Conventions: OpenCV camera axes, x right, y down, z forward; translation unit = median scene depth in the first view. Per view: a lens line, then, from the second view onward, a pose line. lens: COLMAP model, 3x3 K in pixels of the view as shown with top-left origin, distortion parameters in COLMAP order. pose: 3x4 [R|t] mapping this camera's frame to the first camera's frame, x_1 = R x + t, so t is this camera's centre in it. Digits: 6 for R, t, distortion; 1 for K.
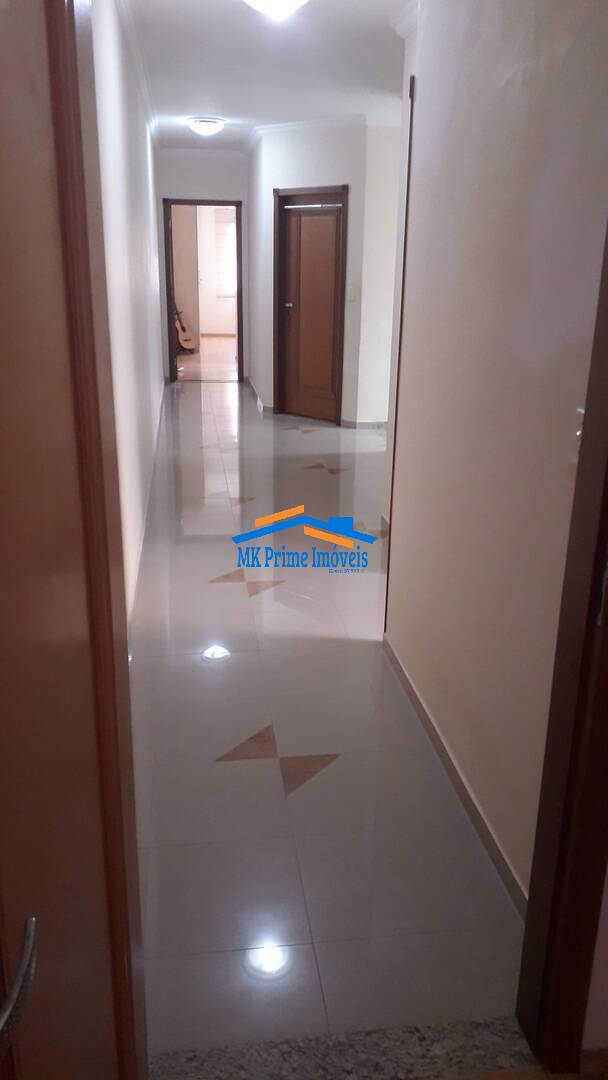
lens RADIAL K [[829.7, 0, 310.3], [0, 829.7, 538.8], [0, 0, 1]] dist [0.063787, -0.120856]
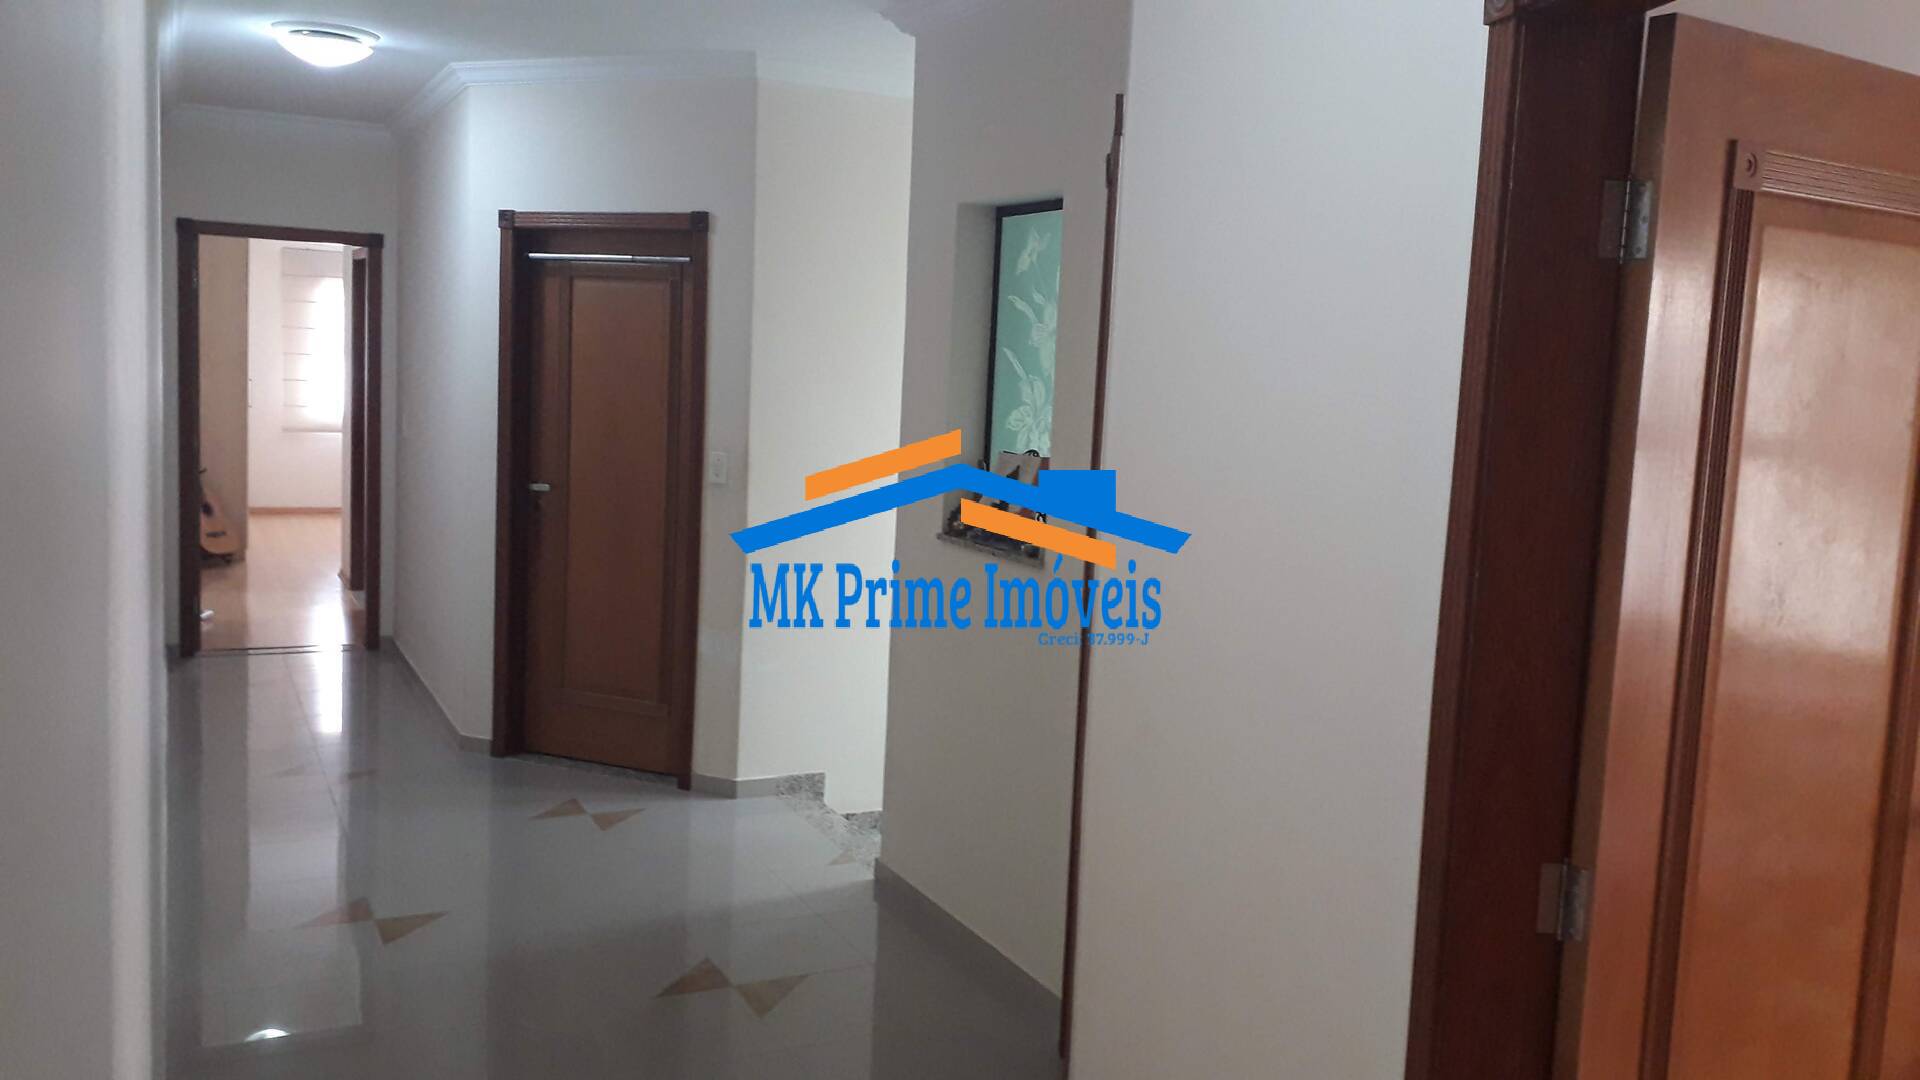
lens RADIAL K [[1475.0, 0, 962.7], [0, 1475.0, 535.9], [0, 0, 1]] dist [0.063787, -0.120856]
pose [[0.941752, -0.012300, 0.336084, -0.073968], [0.078431, 0.979808, -0.183917, -0.113628], [-0.327036, 0.199563, 0.923700, 0.290492]]
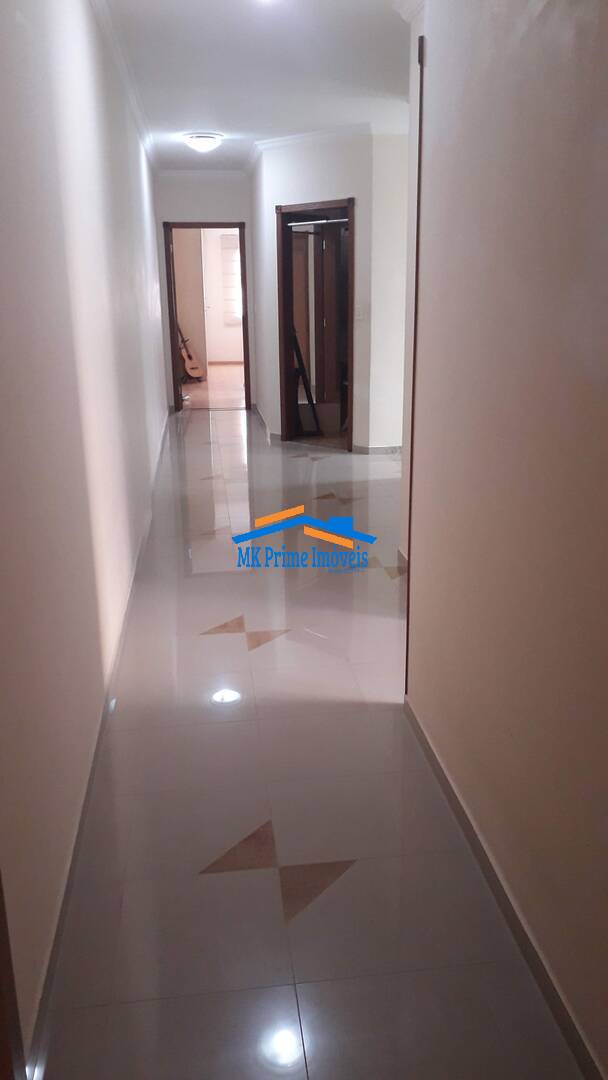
lens RADIAL K [[829.7, 0, 310.3], [0, 829.7, 538.8], [0, 0, 1]] dist [0.063787, -0.120856]
pose [[0.999519, -0.023517, -0.020224, 0.005456], [0.022871, 0.999238, -0.031613, -0.008683], [0.020952, 0.031135, 0.999296, 0.059940]]
